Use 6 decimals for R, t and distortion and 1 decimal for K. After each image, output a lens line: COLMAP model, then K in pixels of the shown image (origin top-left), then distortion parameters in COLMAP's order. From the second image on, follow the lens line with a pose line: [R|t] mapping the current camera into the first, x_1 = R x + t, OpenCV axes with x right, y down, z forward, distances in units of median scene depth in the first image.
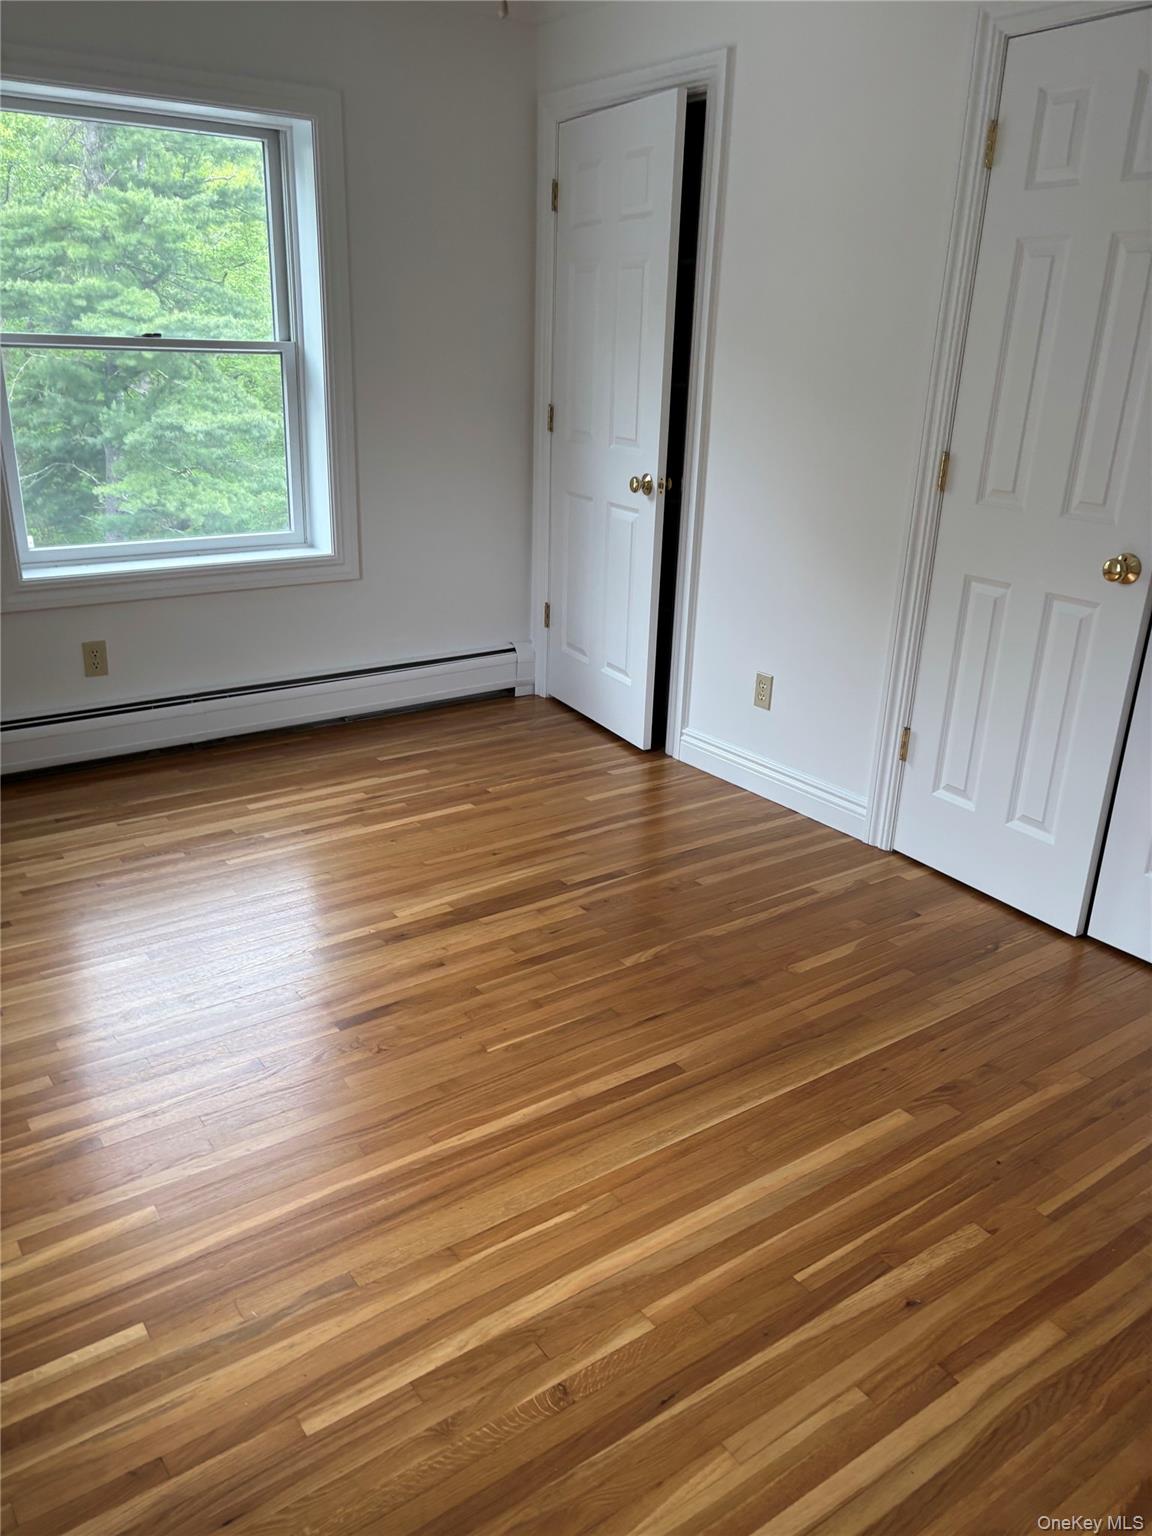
lens RADIAL K [[1162.8, 0, 576.0], [0, 1162.8, 768.0], [0, 0, 1]] dist [0.037482, -0.067990]
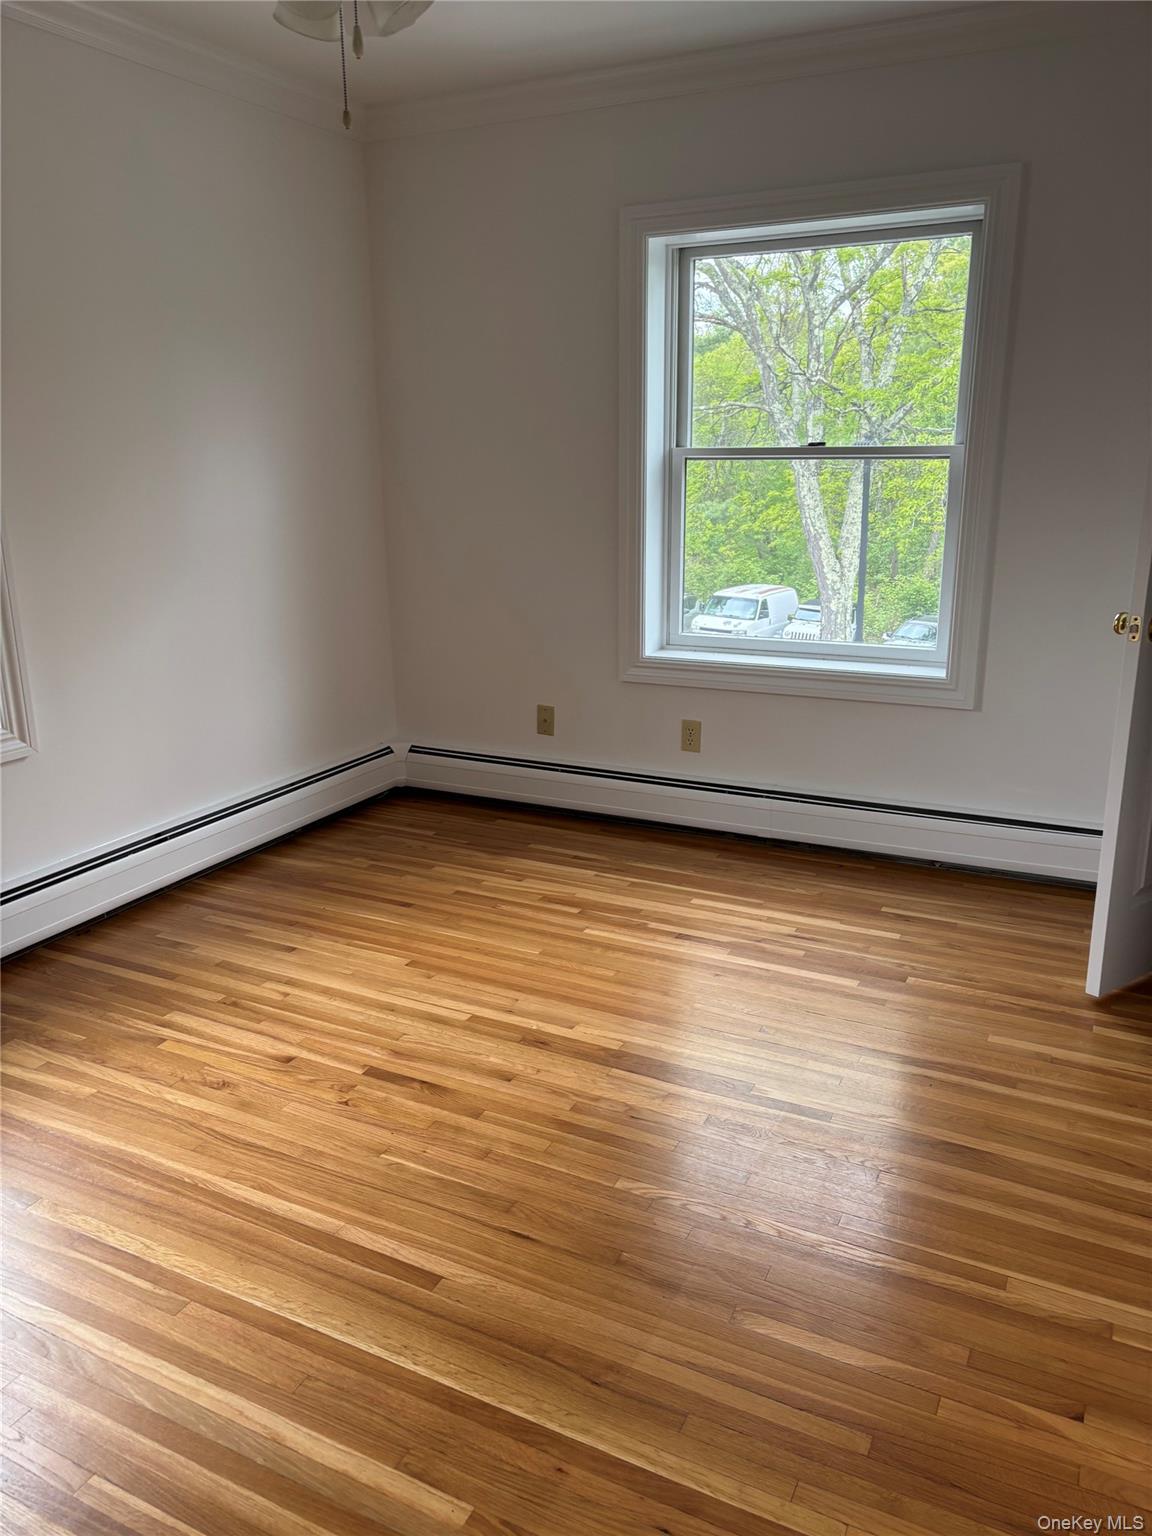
lens RADIAL K [[1162.8, 0, 576.0], [0, 1162.8, 768.0], [0, 0, 1]] dist [0.037482, -0.067990]
pose [[0.455603, 0.207238, -0.865724, 0.538648], [-0.283370, 0.955698, 0.079647, -0.131846], [0.843876, 0.209033, 0.494144, 0.409686]]
